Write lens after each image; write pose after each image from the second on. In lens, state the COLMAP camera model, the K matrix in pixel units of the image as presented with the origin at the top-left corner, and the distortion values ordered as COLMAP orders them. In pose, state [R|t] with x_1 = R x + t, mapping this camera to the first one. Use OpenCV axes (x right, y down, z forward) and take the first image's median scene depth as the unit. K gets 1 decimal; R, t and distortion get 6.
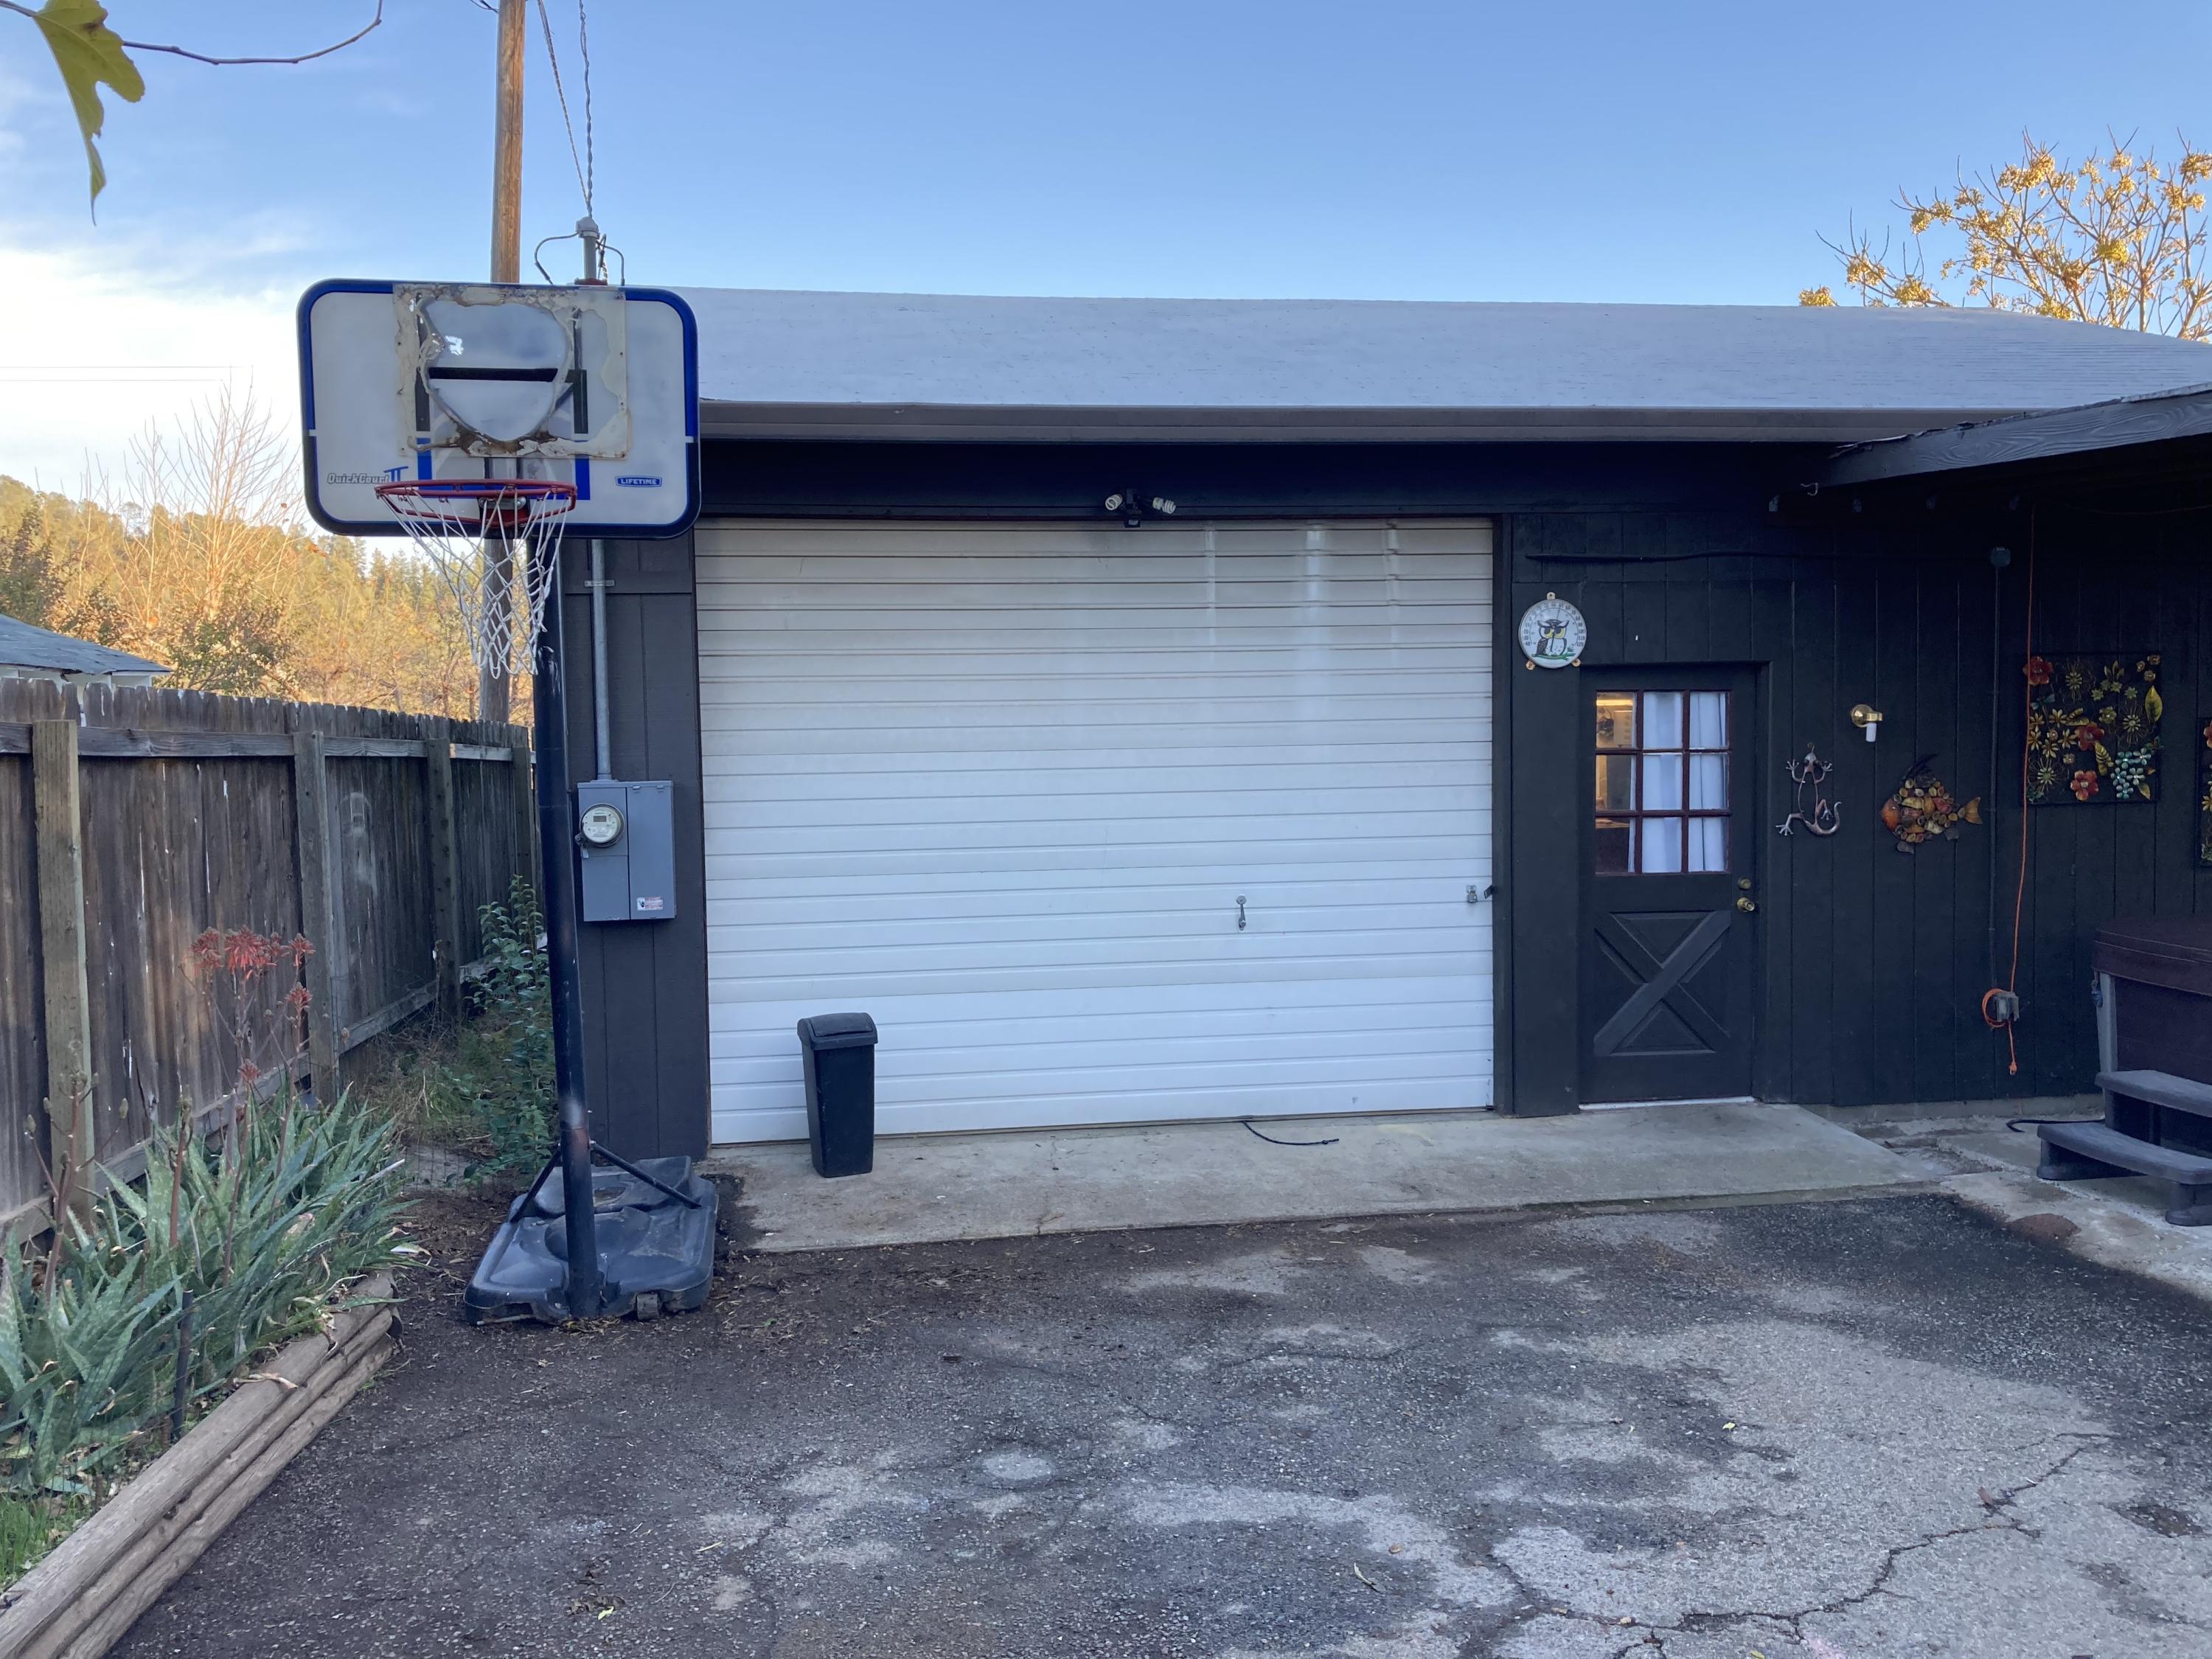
lens RADIAL K [[1834.9, 0, 1111.0], [0, 1834.9, 822.4], [0, 0, 1]] dist [0.030961, -0.019271]
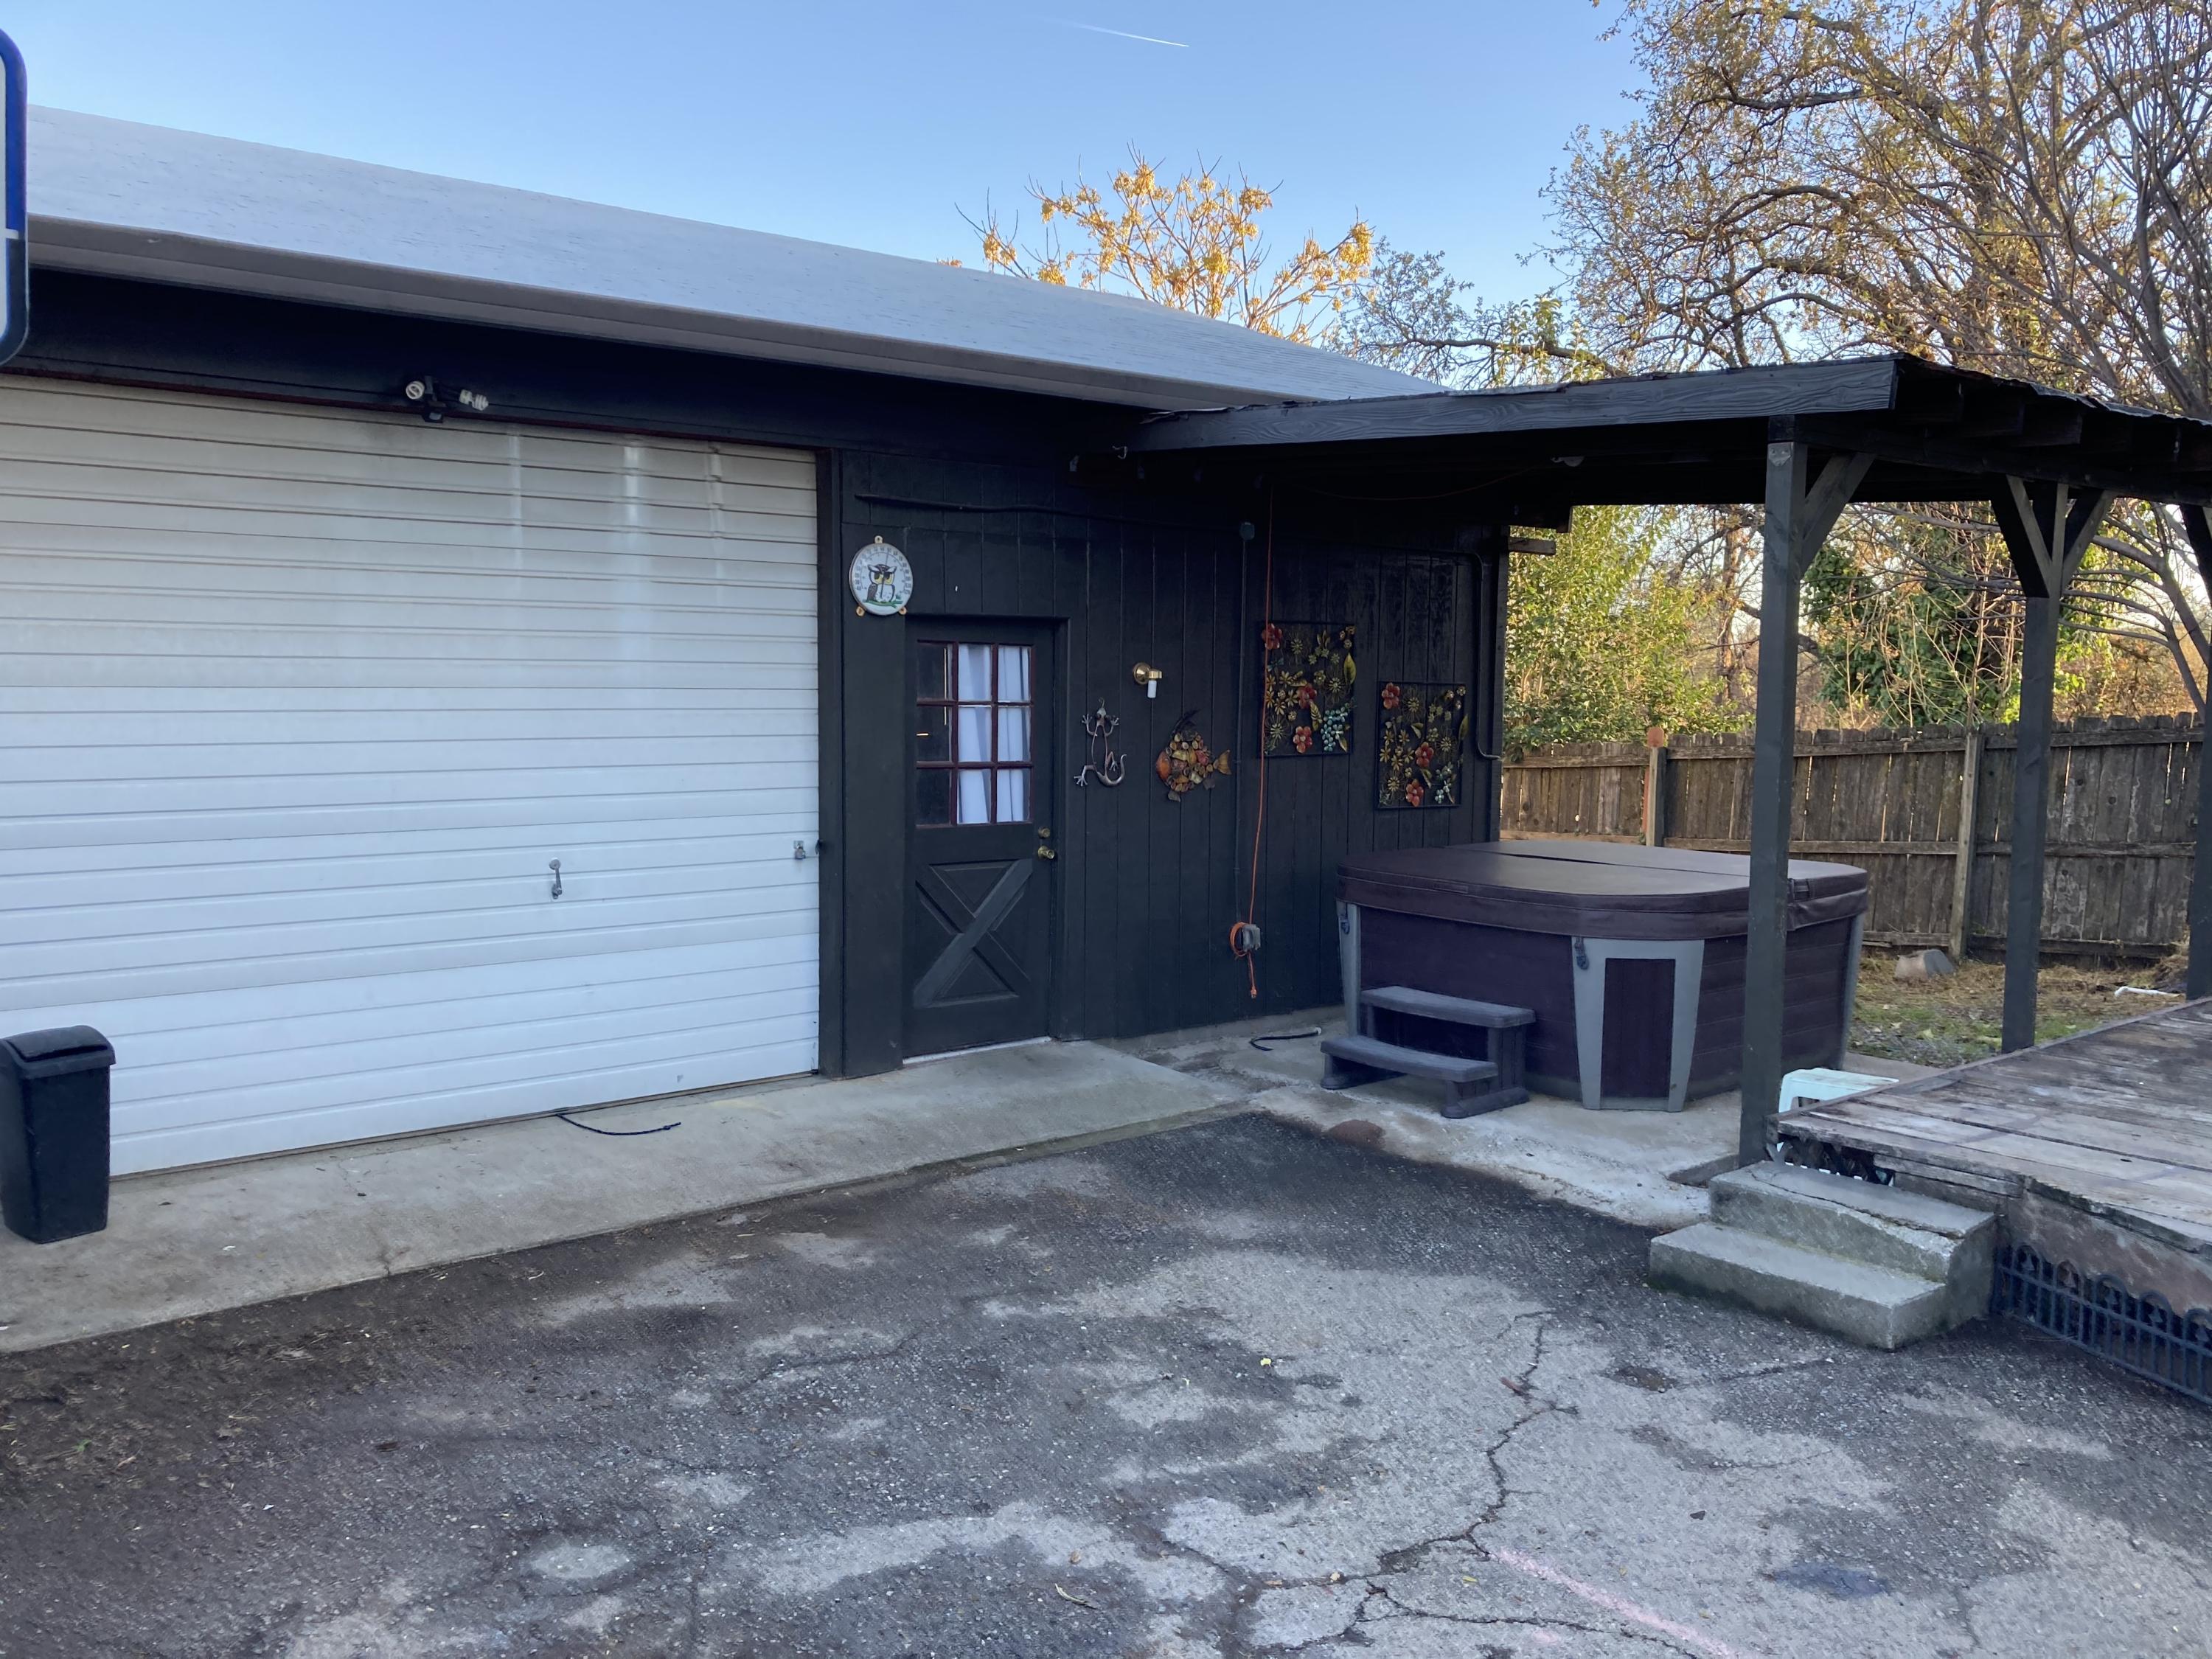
lens RADIAL K [[1810.6, 0, 1104.4], [0, 1810.6, 857.4], [0, 0, 1]] dist [0.088382, -0.158281]
pose [[0.851953, -0.028522, 0.522841, -0.175751], [0.004487, 0.998876, 0.047178, -0.000979], [-0.523599, -0.037848, 0.851124, 0.128488]]
